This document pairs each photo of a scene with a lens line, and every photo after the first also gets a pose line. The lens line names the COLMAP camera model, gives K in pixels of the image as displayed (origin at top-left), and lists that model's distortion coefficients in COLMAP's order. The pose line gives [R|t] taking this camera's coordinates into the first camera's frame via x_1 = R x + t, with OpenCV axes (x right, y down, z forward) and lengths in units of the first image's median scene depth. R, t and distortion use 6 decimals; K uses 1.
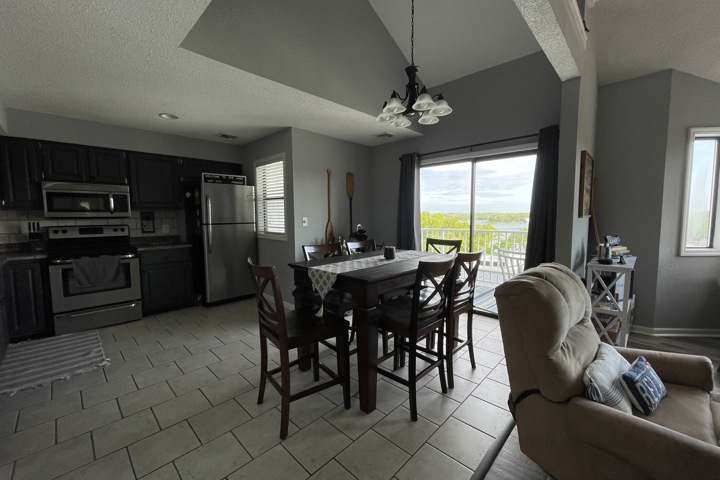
lens RADIAL K [[291.2, 0, 358.2], [0, 291.2, 238.7], [0, 0, 1]] dist [0.004776, 0.000119]
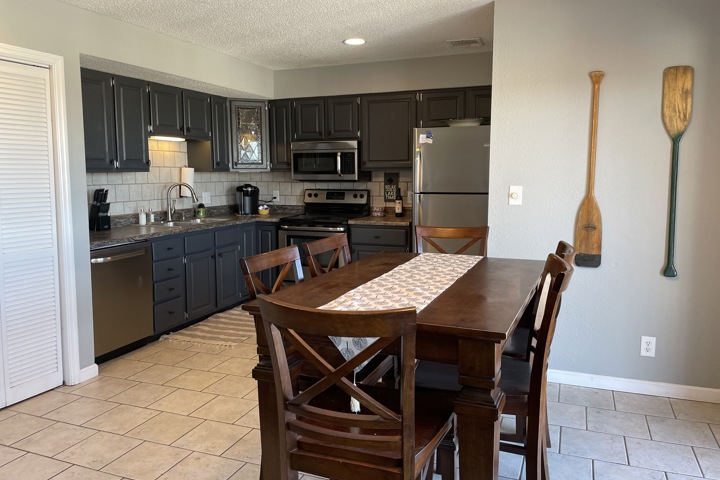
lens RADIAL K [[535.8, 0, 362.4], [0, 535.8, 238.6], [0, 0, 1]] dist [0.067679, -0.005705]
pose [[0.386216, 0.115798, -0.915111, 0.575329], [-0.074445, 0.992765, 0.094205, -0.056913], [0.919399, 0.031742, 0.392042, 0.464780]]
